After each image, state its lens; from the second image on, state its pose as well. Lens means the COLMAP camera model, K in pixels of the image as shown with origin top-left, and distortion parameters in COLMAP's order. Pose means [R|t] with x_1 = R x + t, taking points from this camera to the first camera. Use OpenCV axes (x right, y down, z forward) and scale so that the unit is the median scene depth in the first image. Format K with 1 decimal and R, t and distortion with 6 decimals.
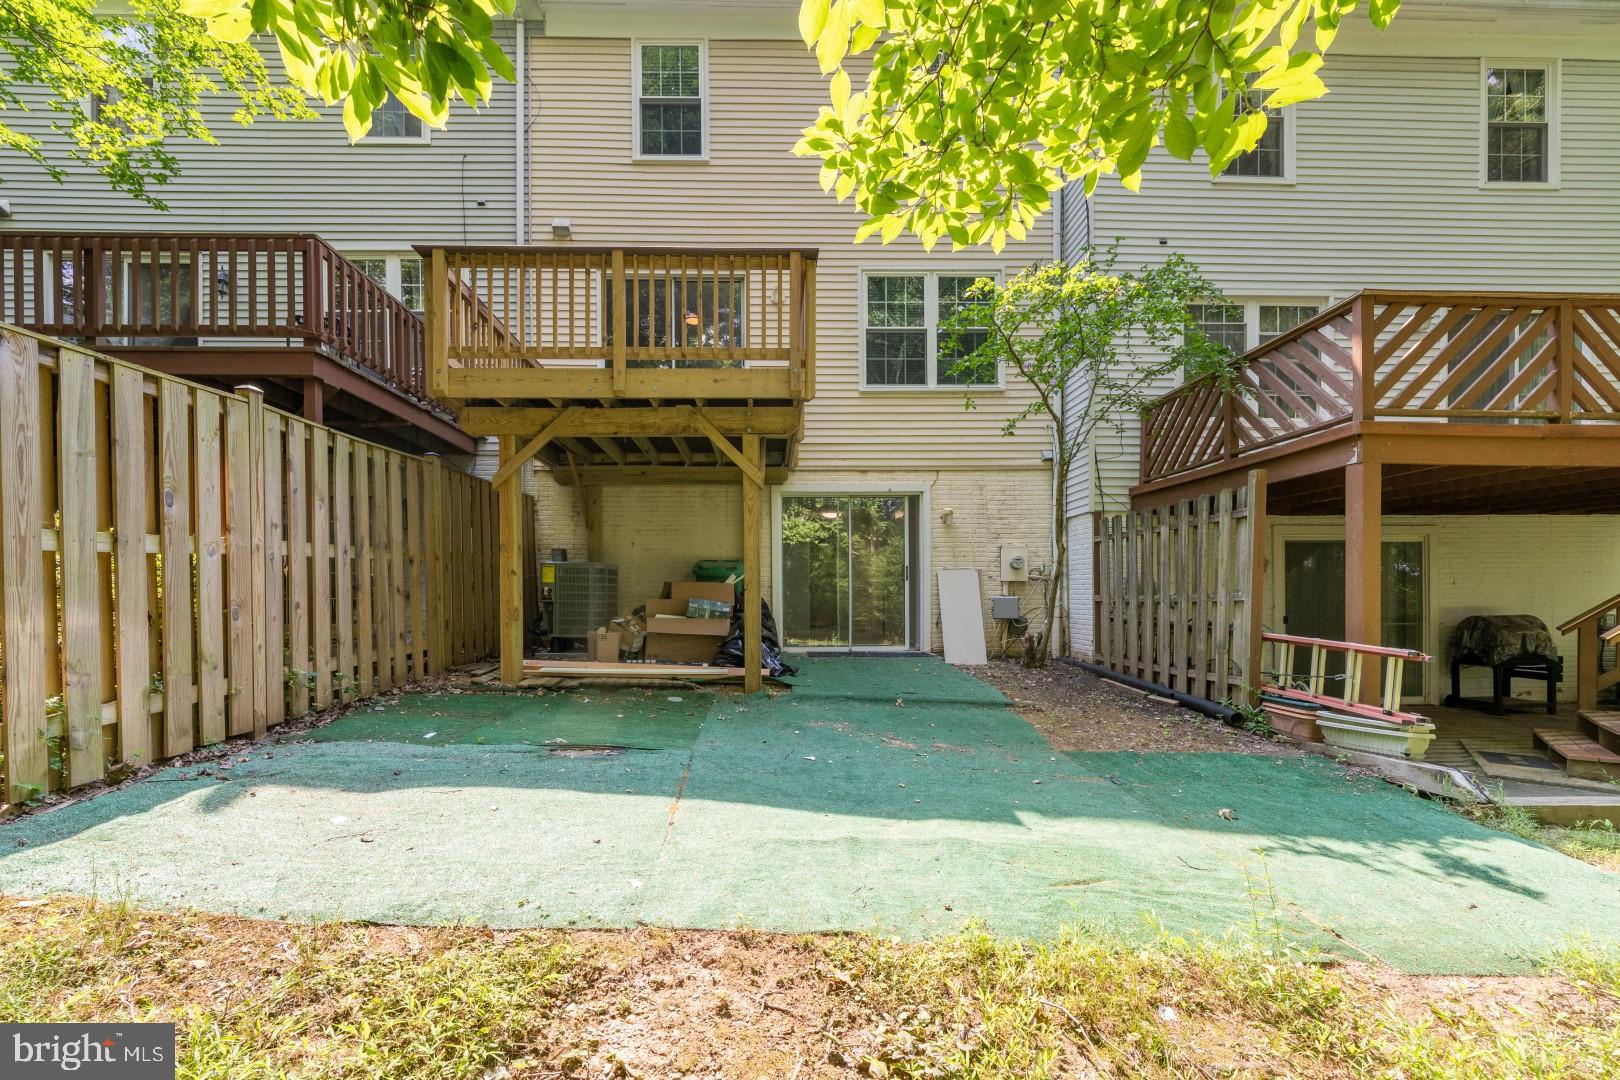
lens RADIAL K [[670.4, 0, 737.8], [0, 670.4, 596.7], [0, 0, 1]] dist [0.004183, -0.001460]
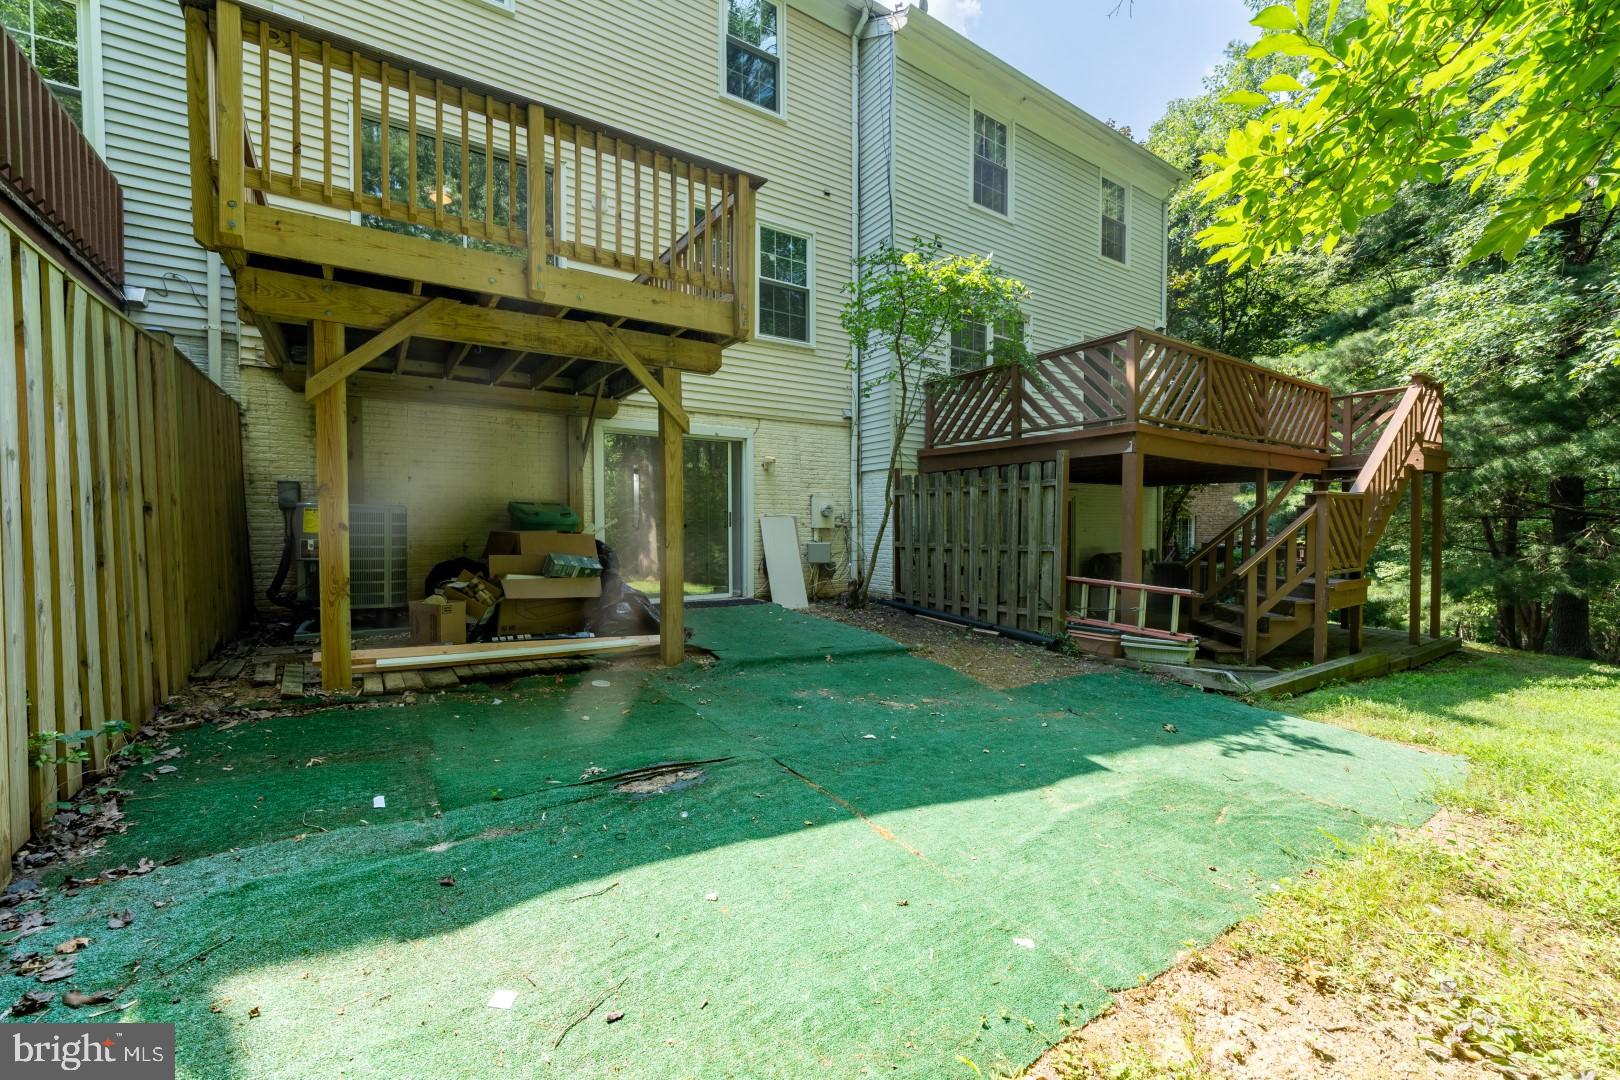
lens RADIAL K [[670.4, 0, 811.4], [0, 670.4, 542.5], [0, 0, 1]] dist [0.004183, -0.001460]
pose [[0.836061, -0.010621, 0.548534, -0.337379], [-0.000196, 0.999807, 0.019658, -0.036355], [-0.548637, -0.016543, 0.835897, 0.183976]]
